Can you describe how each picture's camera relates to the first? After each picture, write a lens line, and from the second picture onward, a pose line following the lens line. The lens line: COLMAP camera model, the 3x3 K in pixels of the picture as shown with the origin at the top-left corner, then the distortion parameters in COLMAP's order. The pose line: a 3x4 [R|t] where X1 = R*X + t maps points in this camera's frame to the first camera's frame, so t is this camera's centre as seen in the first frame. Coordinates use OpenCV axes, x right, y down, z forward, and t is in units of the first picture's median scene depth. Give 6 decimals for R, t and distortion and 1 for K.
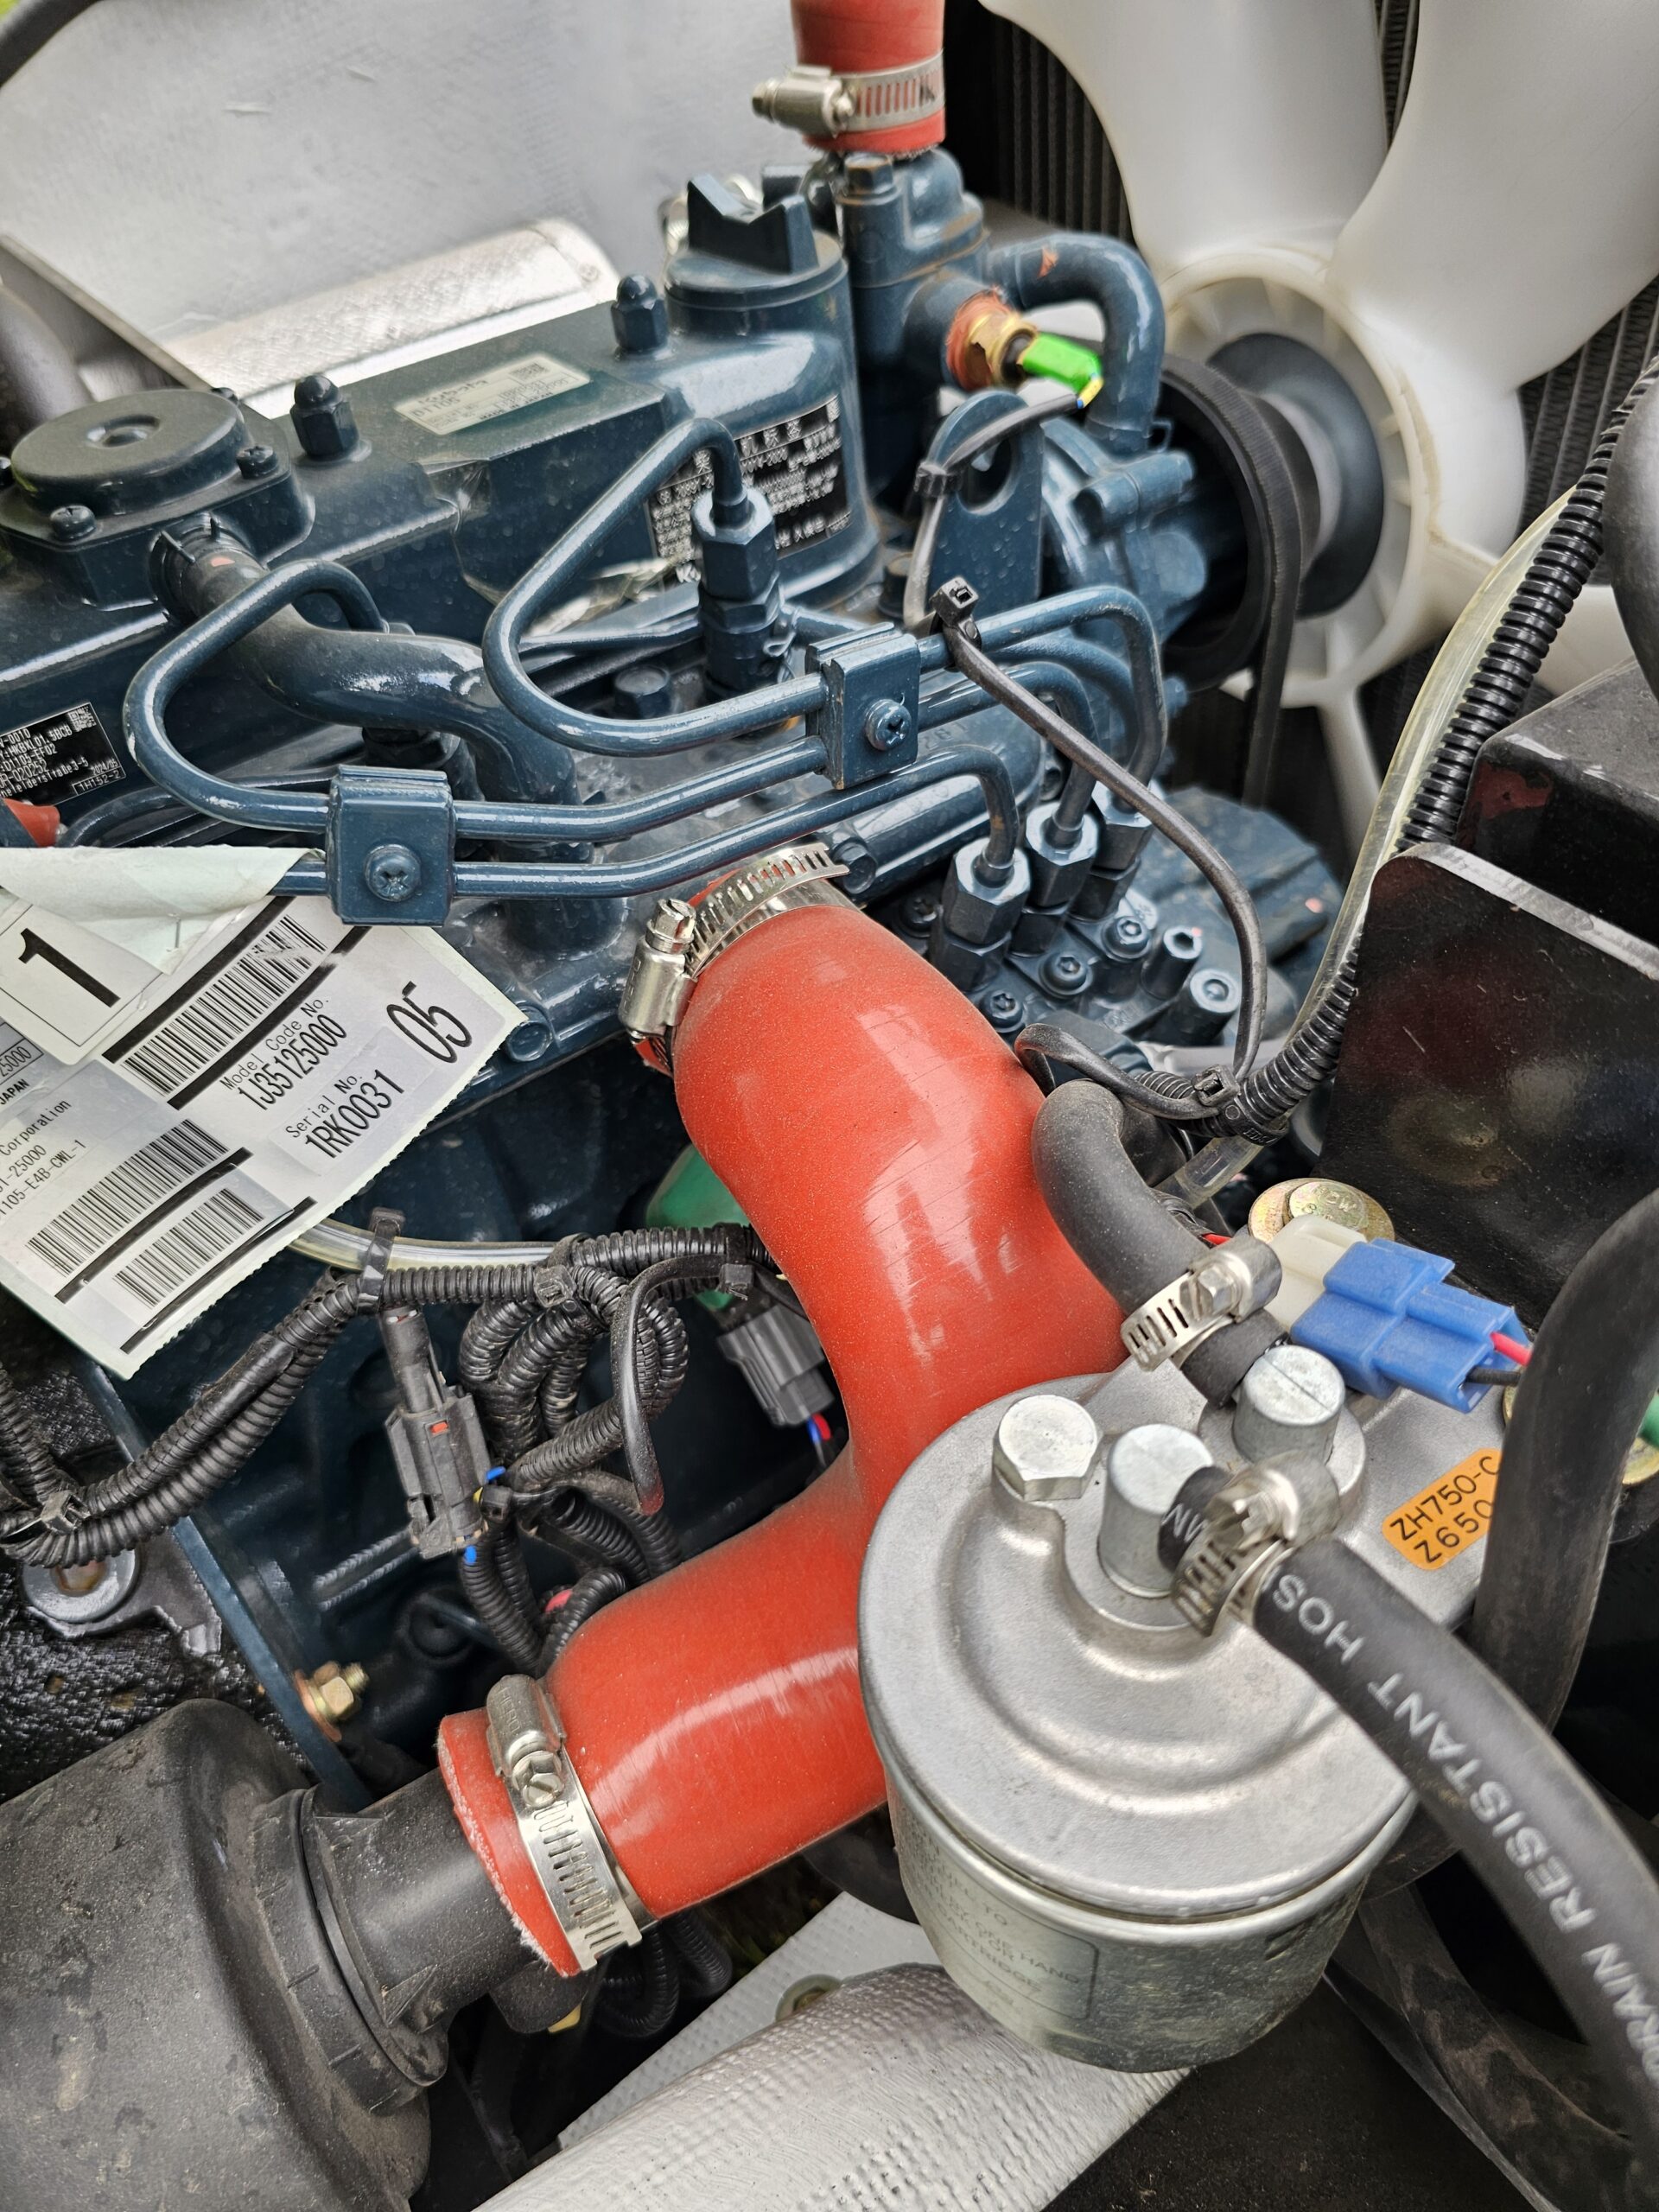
lens RADIAL K [[1575.5, 0, 843.0], [0, 1575.5, 1103.5], [0, 0, 1]] dist [0.009789, -0.030964]
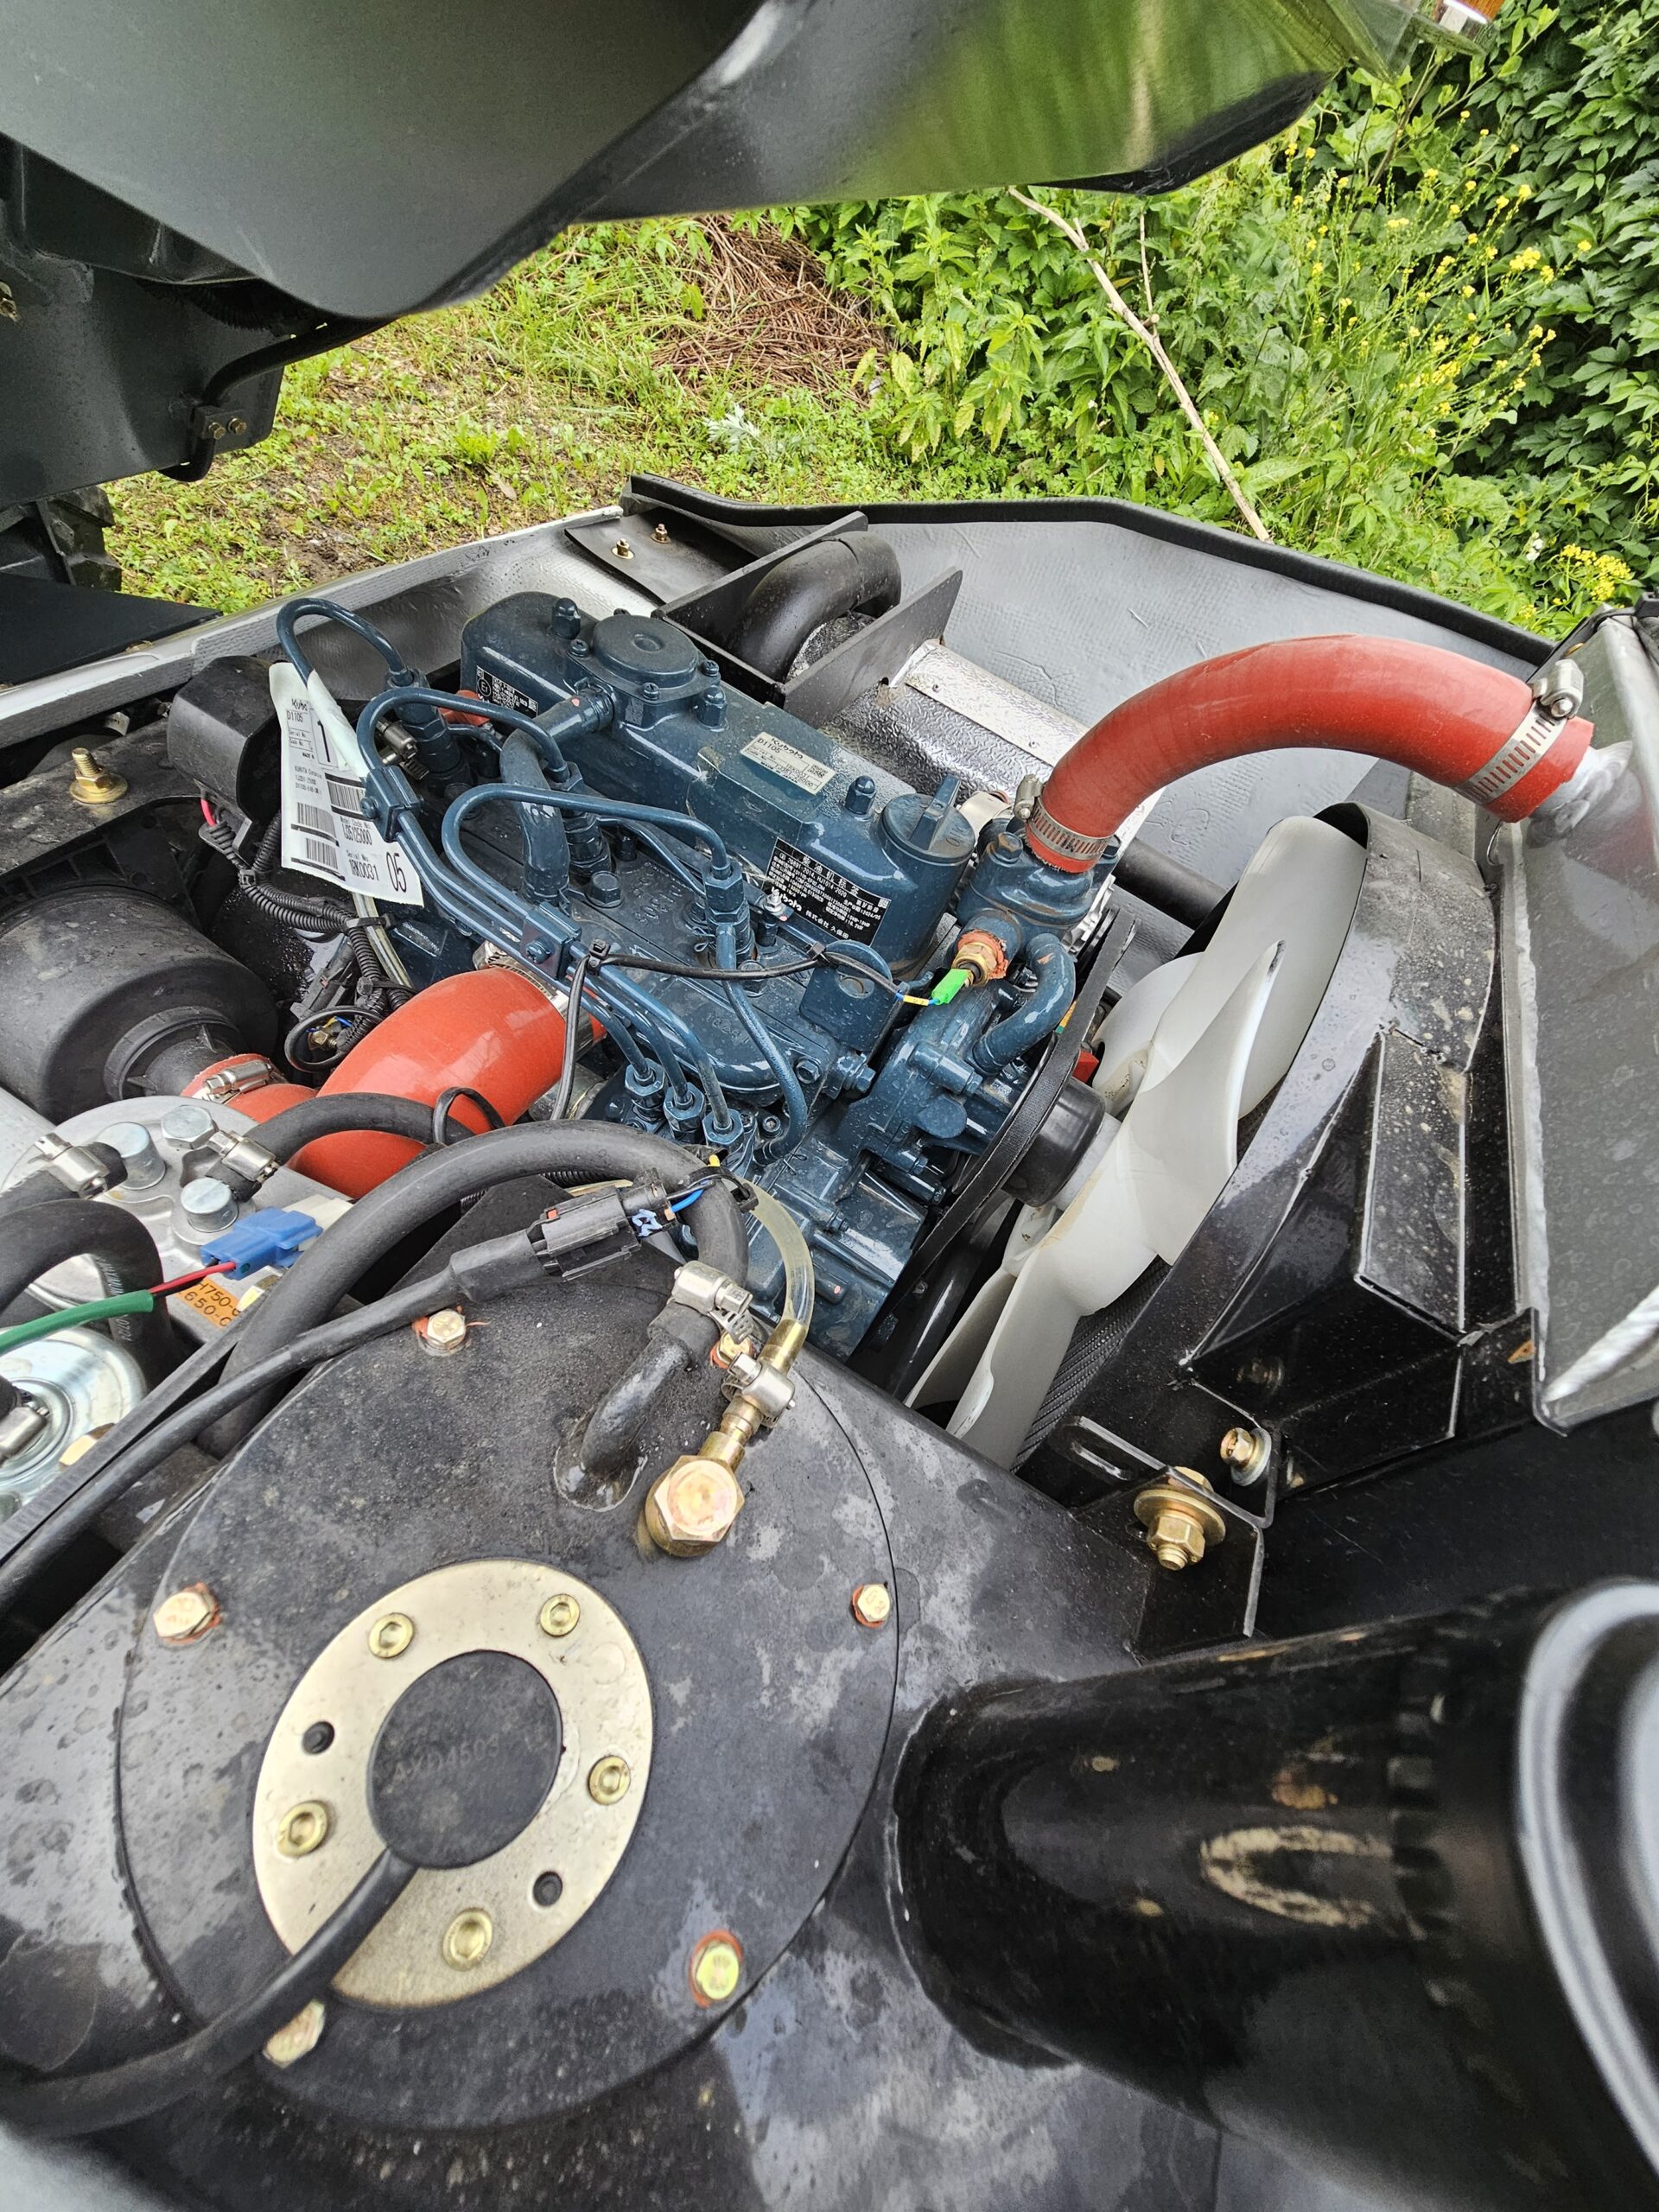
lens RADIAL K [[893.8, 0, 829.5], [0, 893.8, 1106.0], [0, 0, 1]] dist [0.000783, 0.000400]
pose [[0.413786, 0.844801, -0.339252, 0.680272], [-0.836404, 0.499922, 0.224735, -0.650110], [0.359456, 0.190760, 0.913456, 0.073014]]
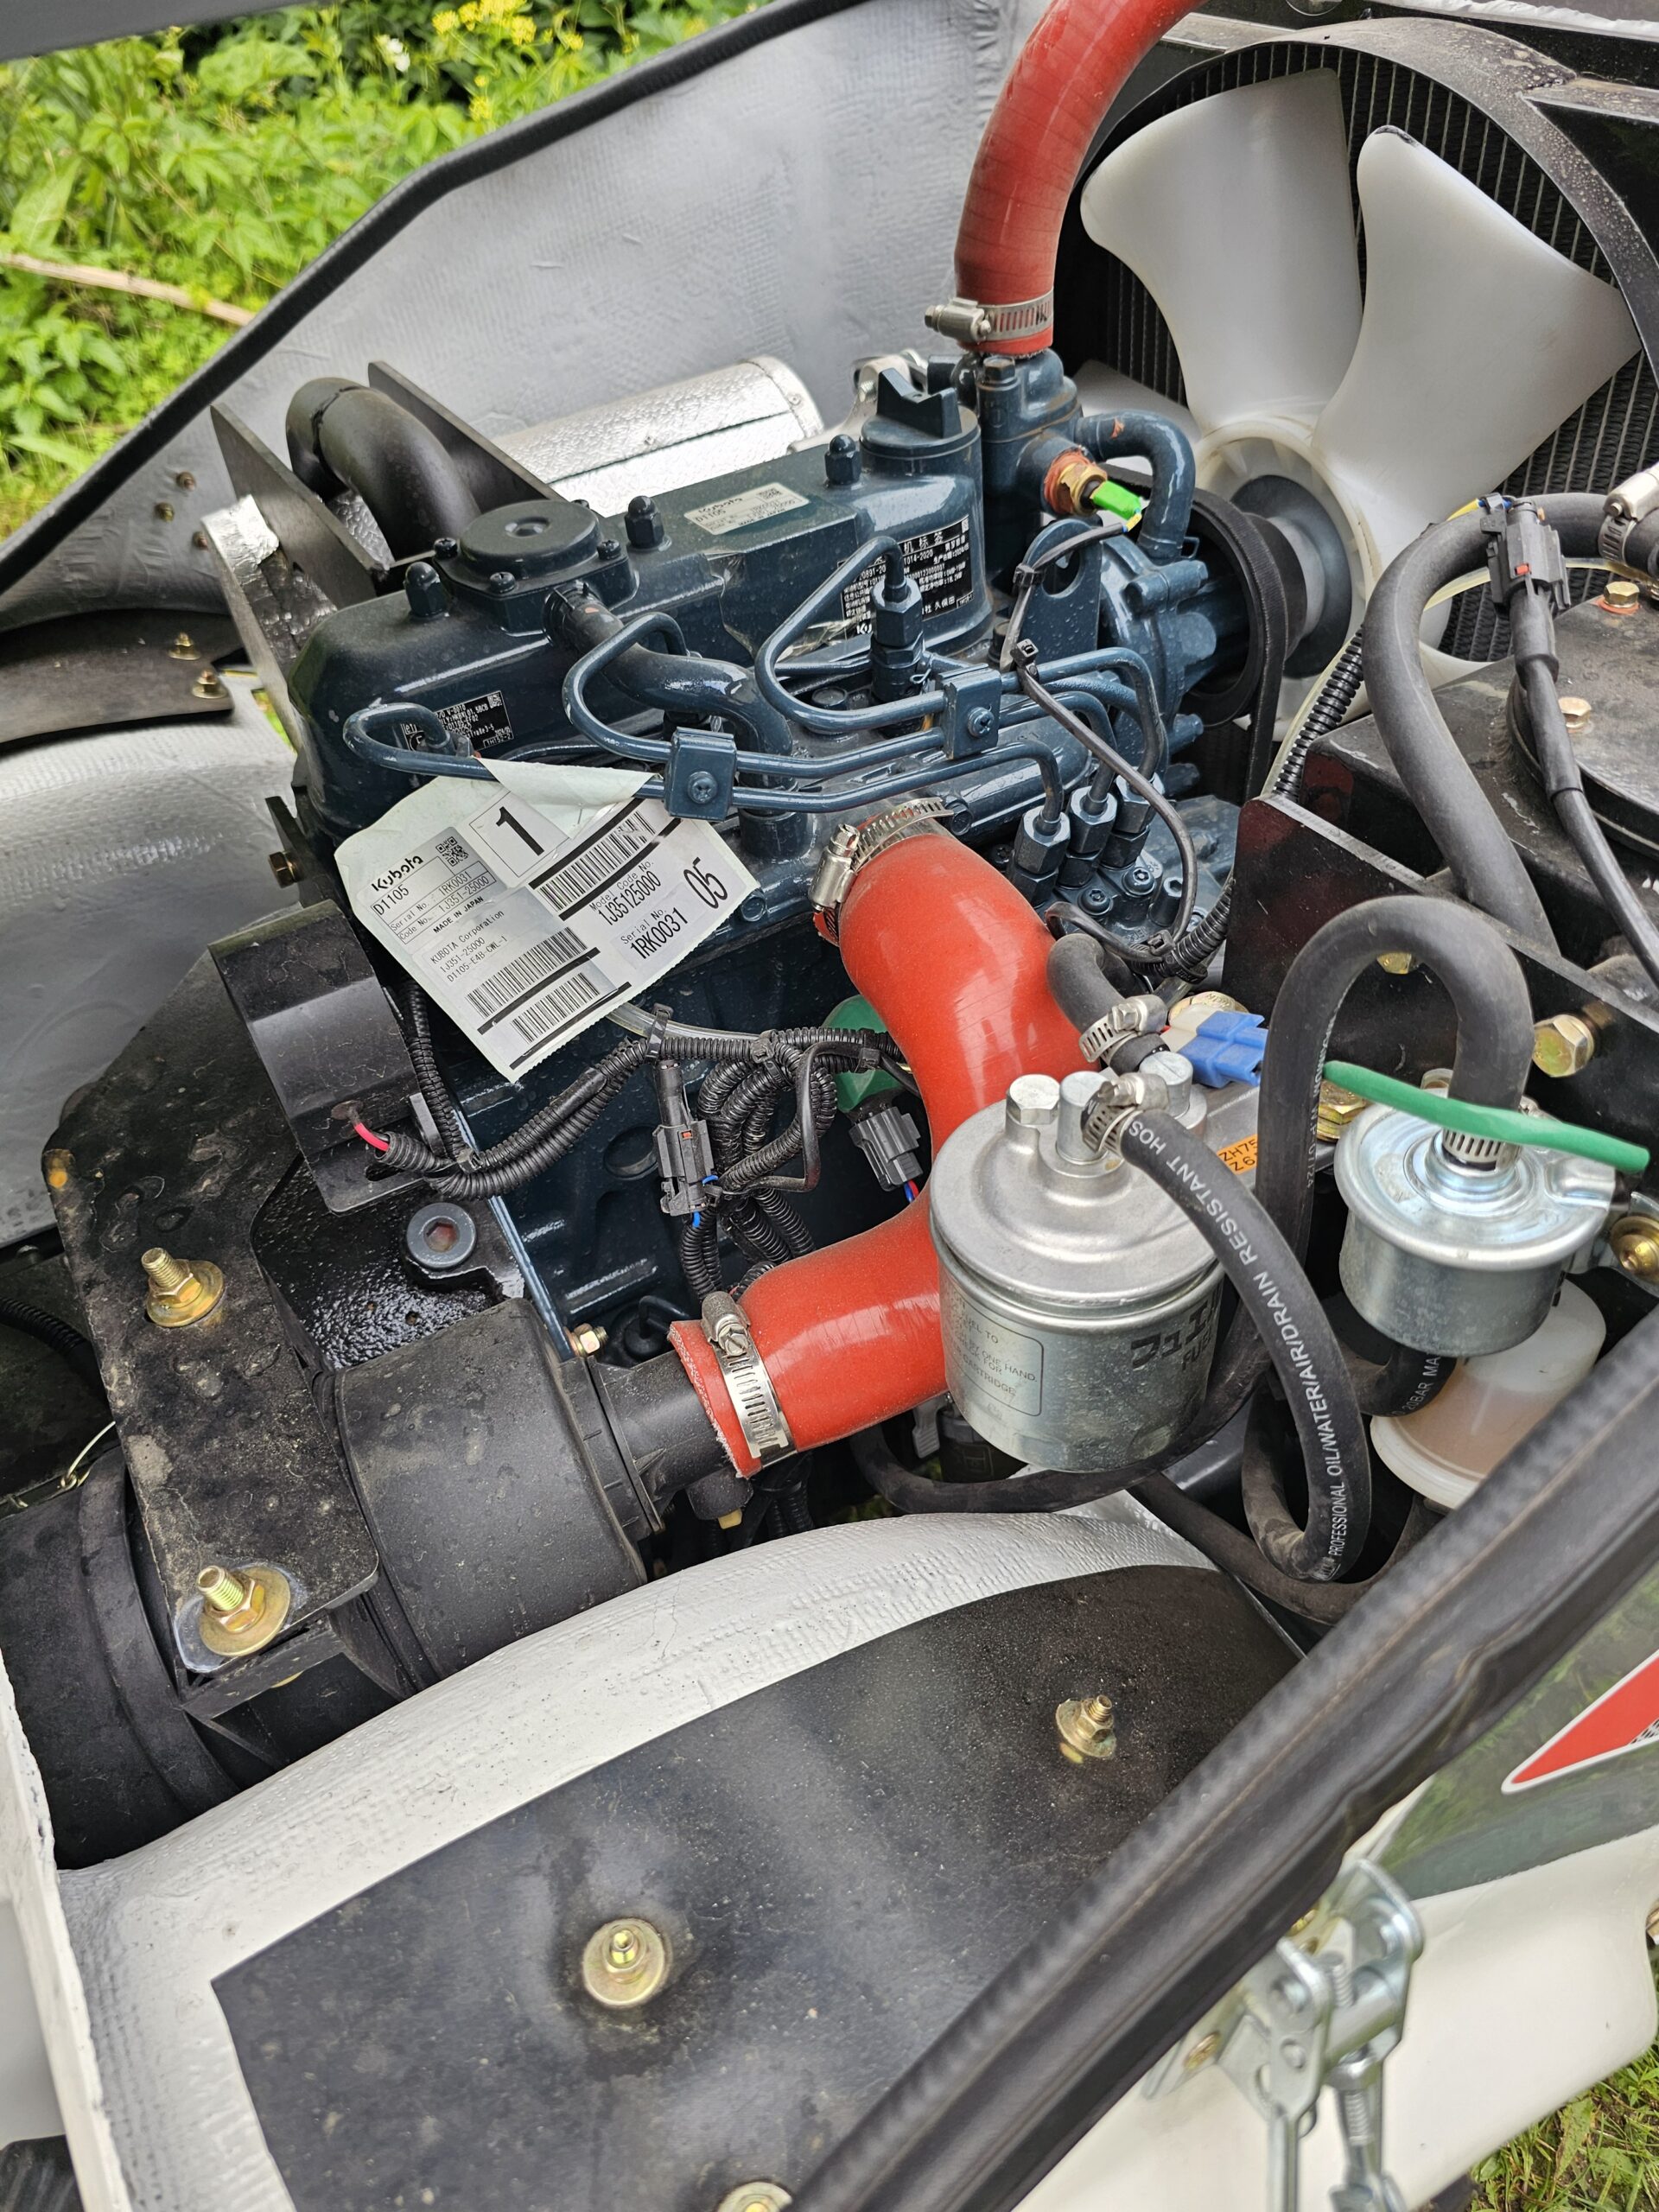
lens RADIAL K [[1515.3, 0, 855.6], [0, 1515.3, 1096.2], [0, 0, 1]] dist [0.065591, -0.110841]
pose [[0.996032, 0.062292, -0.063567, 0.020881], [-0.063880, 0.997687, -0.023258, 0.191382], [0.061972, 0.027227, 0.997706, -0.586934]]
